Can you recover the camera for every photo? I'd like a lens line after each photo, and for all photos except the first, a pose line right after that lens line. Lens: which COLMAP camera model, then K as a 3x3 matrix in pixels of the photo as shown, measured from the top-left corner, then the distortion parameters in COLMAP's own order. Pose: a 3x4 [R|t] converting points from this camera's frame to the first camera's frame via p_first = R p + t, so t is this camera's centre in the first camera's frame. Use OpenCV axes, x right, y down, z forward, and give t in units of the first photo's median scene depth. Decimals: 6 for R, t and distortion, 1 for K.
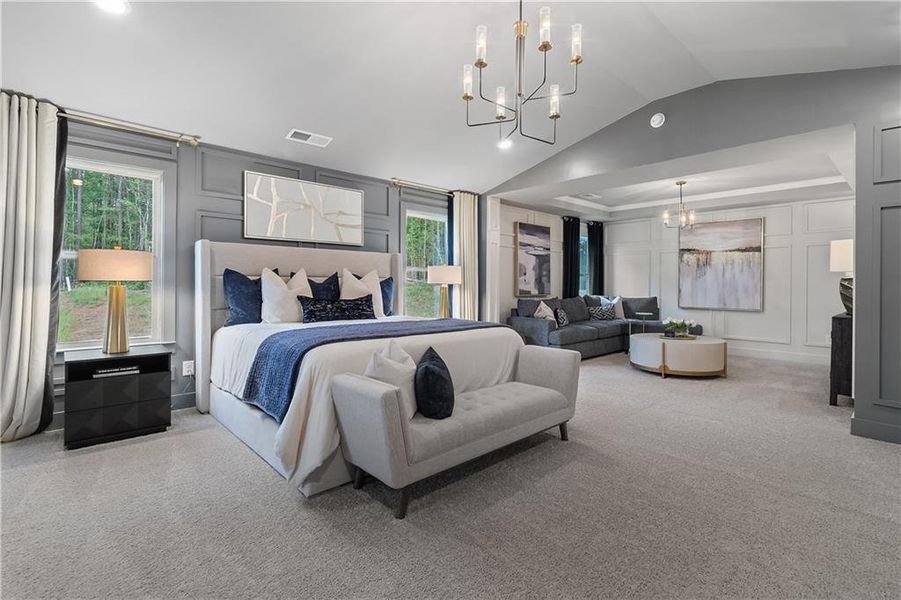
lens RADIAL K [[424.3, 0, 455.9], [0, 424.3, 283.2], [0, 0, 1]] dist [0.000435, 0.000116]
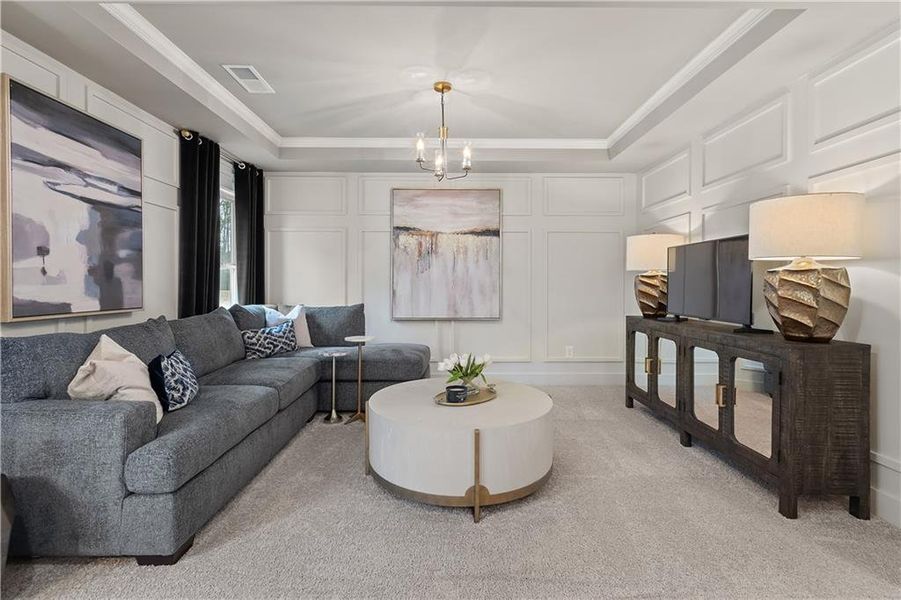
lens RADIAL K [[424.3, 0, 455.9], [0, 424.3, 283.2], [0, 0, 1]] dist [0.000435, 0.000116]
pose [[0.675389, -0.003981, 0.737451, 0.132581], [0.002157, 0.999992, 0.003422, 0.001842], [-0.737458, -0.000720, 0.675392, 0.536634]]
